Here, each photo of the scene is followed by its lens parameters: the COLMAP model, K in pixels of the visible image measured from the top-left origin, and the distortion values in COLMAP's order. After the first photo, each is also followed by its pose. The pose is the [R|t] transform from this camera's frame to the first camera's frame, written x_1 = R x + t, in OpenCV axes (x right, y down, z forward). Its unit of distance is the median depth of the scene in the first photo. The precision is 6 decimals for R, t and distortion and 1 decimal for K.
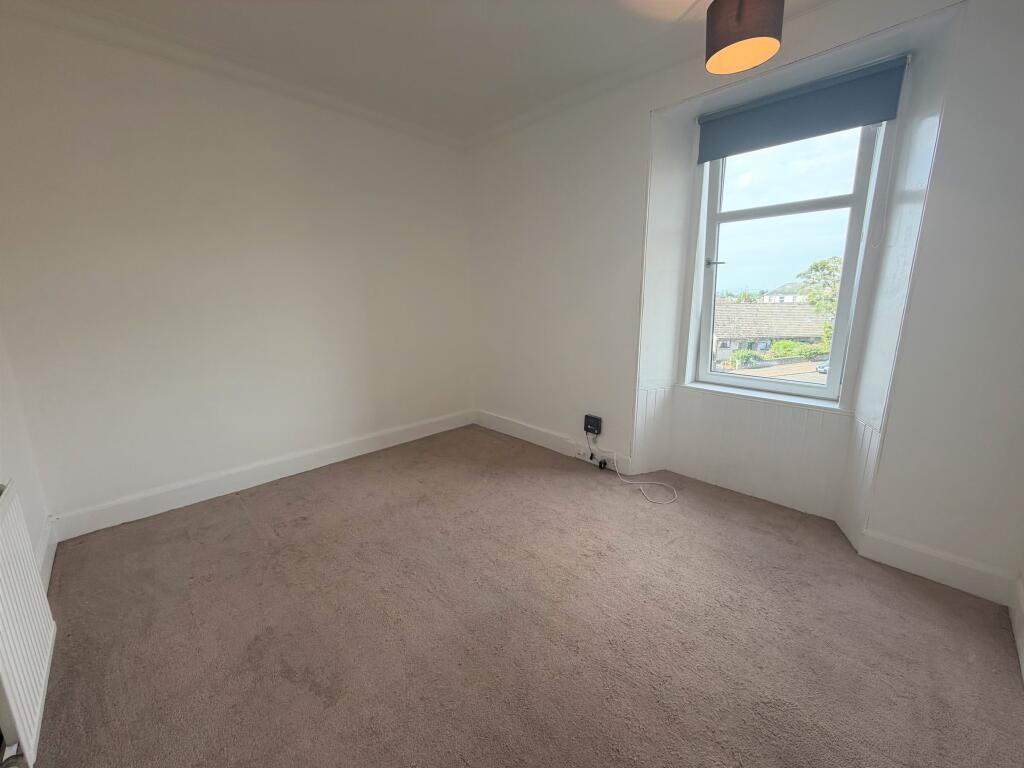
lens RADIAL K [[409.1, 0, 507.2], [0, 409.1, 381.6], [0, 0, 1]] dist [0.007078, 0.000277]
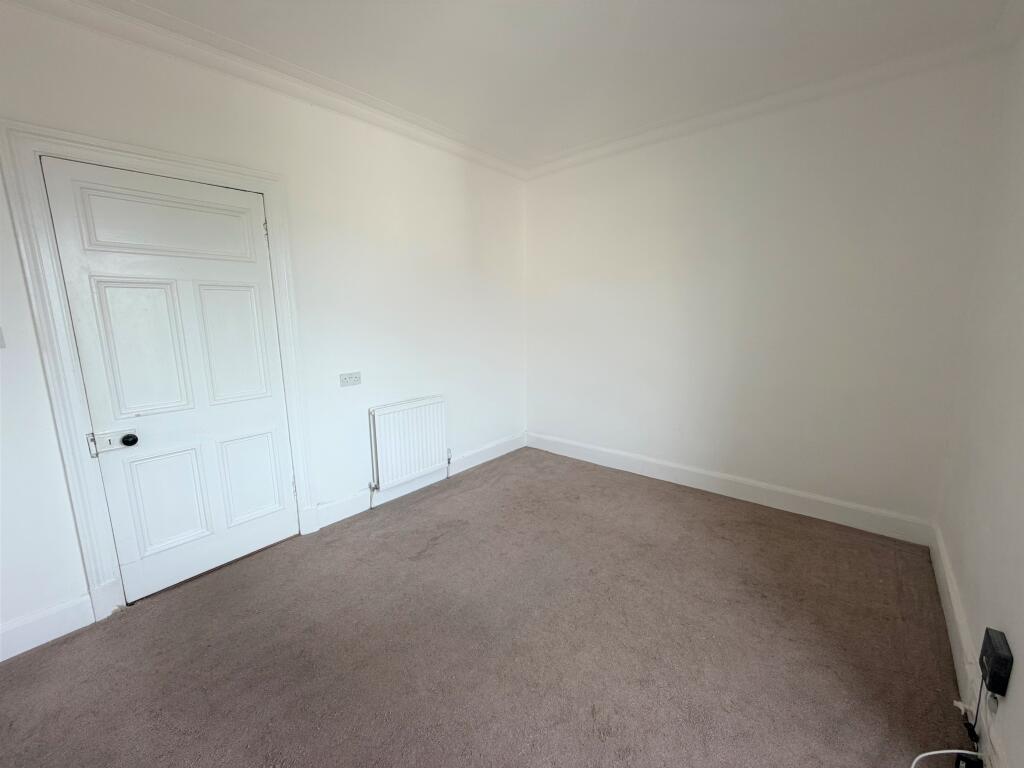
lens RADIAL K [[409.1, 0, 507.3], [0, 409.1, 383.6], [0, 0, 1]] dist [0.007078, 0.000277]
pose [[0.090257, 0.174561, -0.980501, 0.509400], [-0.195928, 0.968392, 0.154369, -0.117950], [0.976456, 0.178175, 0.121605, 0.466792]]
